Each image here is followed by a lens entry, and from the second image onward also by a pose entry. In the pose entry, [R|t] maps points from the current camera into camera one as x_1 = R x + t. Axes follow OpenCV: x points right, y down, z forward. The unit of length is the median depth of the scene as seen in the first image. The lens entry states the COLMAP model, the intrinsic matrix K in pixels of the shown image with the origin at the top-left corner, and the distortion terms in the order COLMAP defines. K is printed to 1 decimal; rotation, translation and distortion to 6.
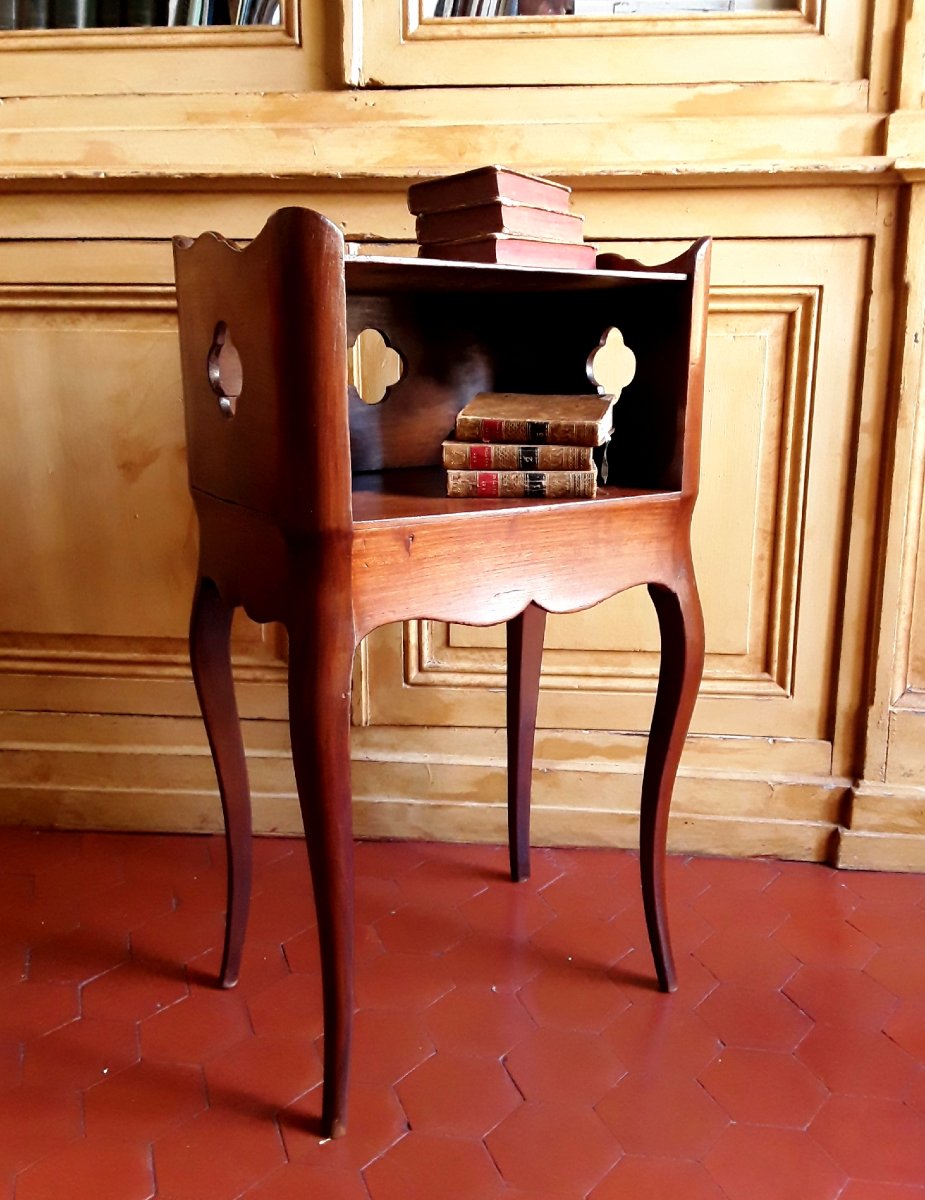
lens RADIAL K [[1052.1, 0, 487.2], [0, 1052.1, 586.0], [0, 0, 1]] dist [0.072641, -0.111278]
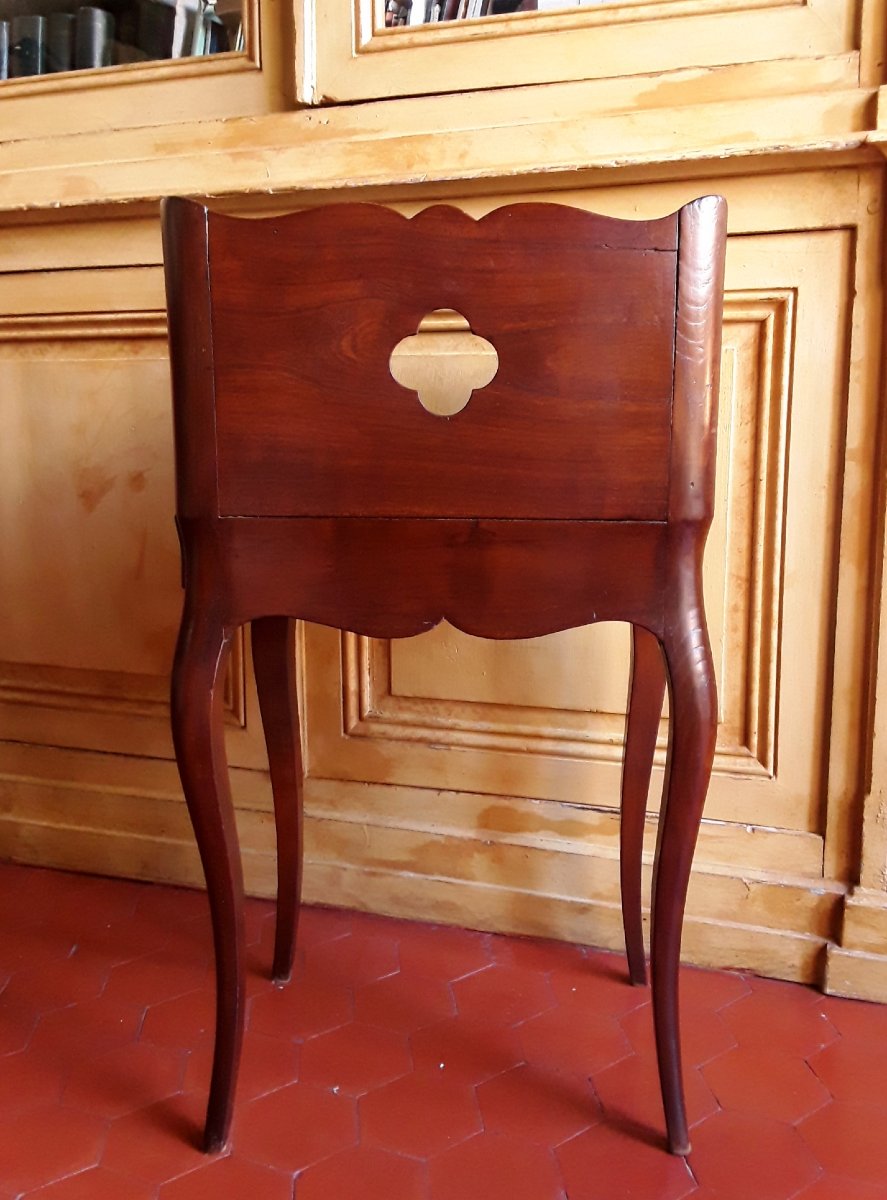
lens RADIAL K [[1052.8, 0, 473.6], [0, 1052.8, 587.9], [0, 0, 1]] dist [0.078868, -0.138802]
pose [[0.973872, 0.030489, -0.225040, 0.244607], [-0.046557, 0.996703, -0.066445, 0.022730], [0.222272, 0.075187, 0.972081, 0.126104]]
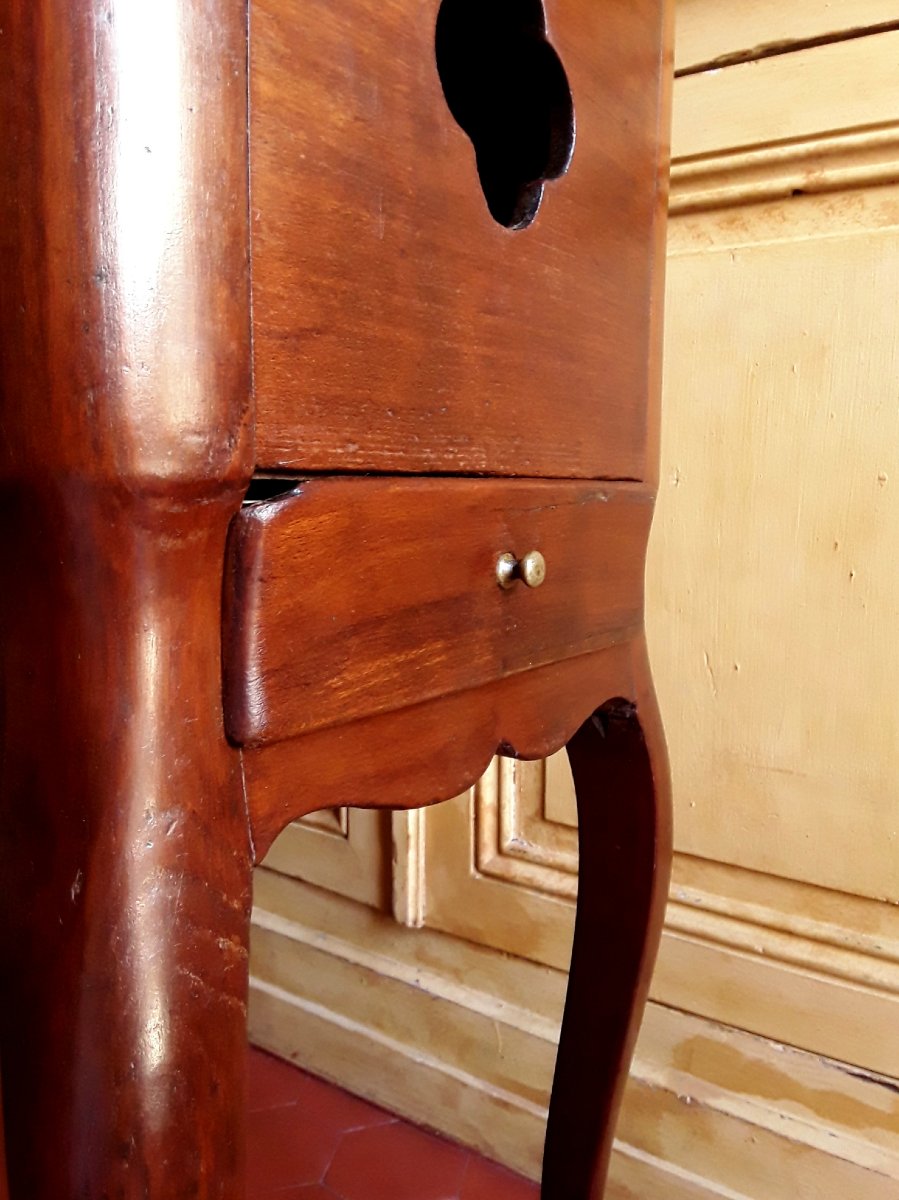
lens RADIAL K [[1052.8, 0, 444.8], [0, 1052.8, 604.0], [0, 0, 1]] dist [0.078868, -0.138802]
pose [[0.837921, 0.066970, -0.541667, 0.227469], [-0.126093, 0.989348, -0.072737, -0.009956], [0.531026, 0.129248, 0.837440, 0.495224]]
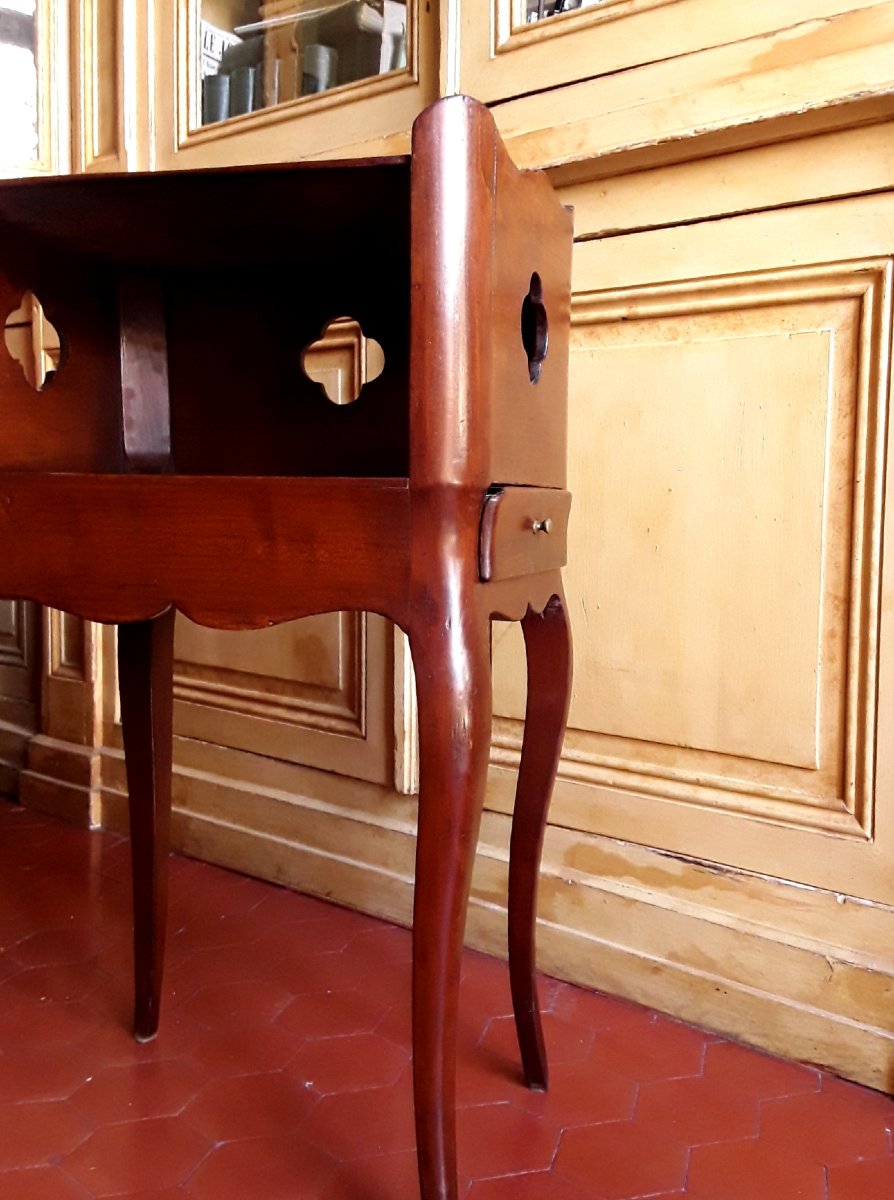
lens RADIAL K [[1160.6, 0, 513.7], [0, 1160.6, 607.1], [0, 0, 1]] dist [0.028583, 0.000000]
pose [[0.828672, 0.061821, -0.556310, 0.518484], [-0.132438, 0.987316, -0.087561, 0.053133], [0.543841, 0.146235, 0.826349, 0.222125]]
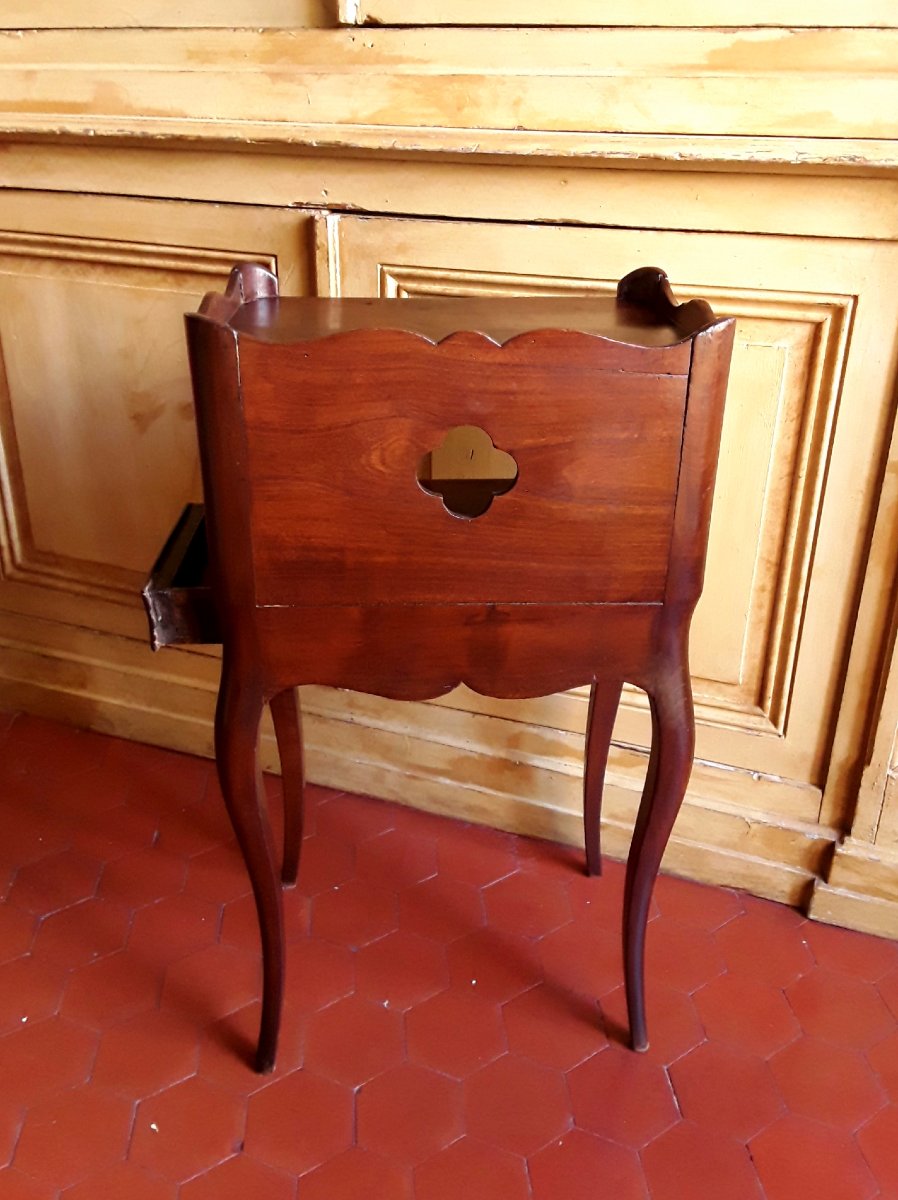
lens RADIAL K [[1052.8, 0, 456.9], [0, 1052.8, 561.7], [0, 0, 1]] dist [0.078868, -0.138802]
pose [[0.962928, 0.119358, -0.241917, 0.224123], [-0.068926, 0.975882, 0.207130, -0.215208], [0.260805, -0.182777, 0.947931, 0.092197]]
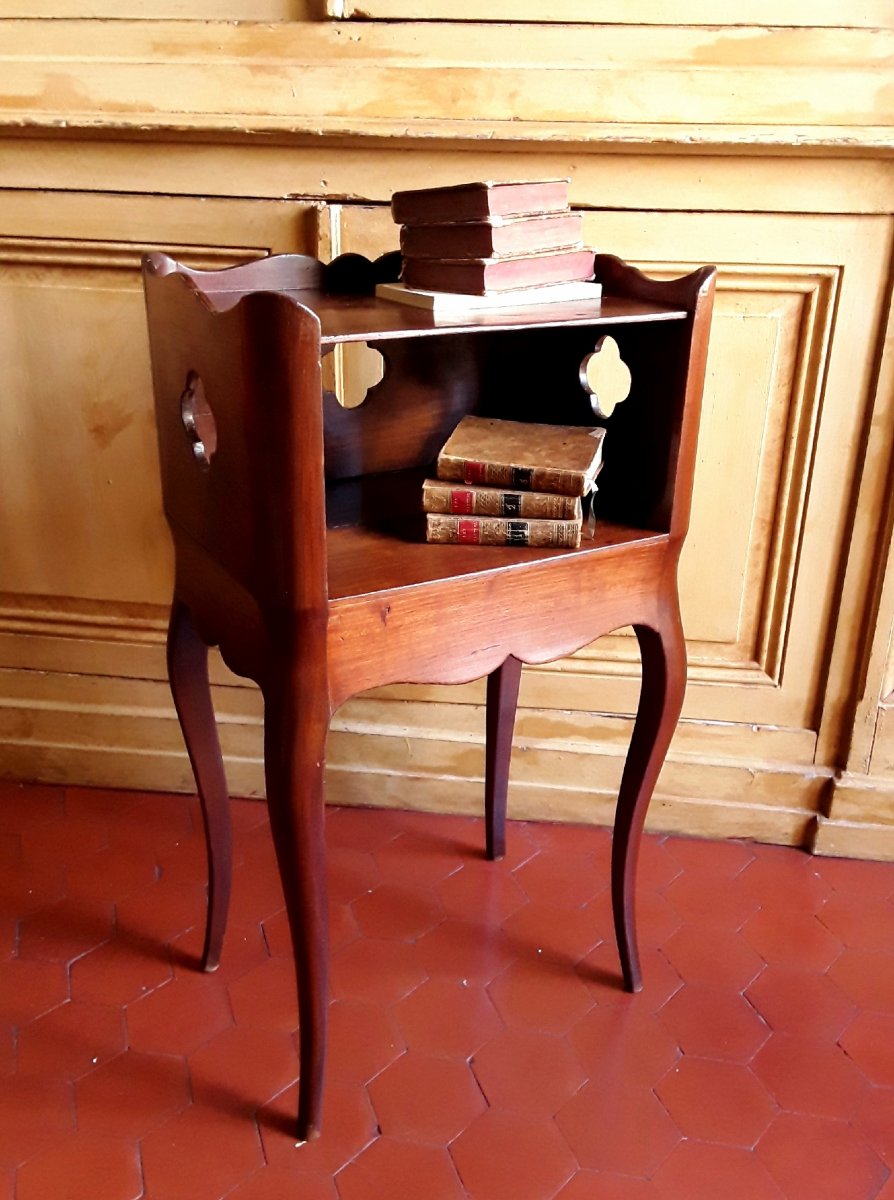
lens RADIAL K [[1118.4, 0, 451.7], [0, 1118.4, 599.4], [0, 0, 1]] dist [0.033240, 0.000000]
pose [[0.999313, 0.028105, -0.024161, 0.008033], [-0.023741, 0.986007, 0.165002, -0.140876], [0.028460, -0.164315, 0.985997, -0.017518]]
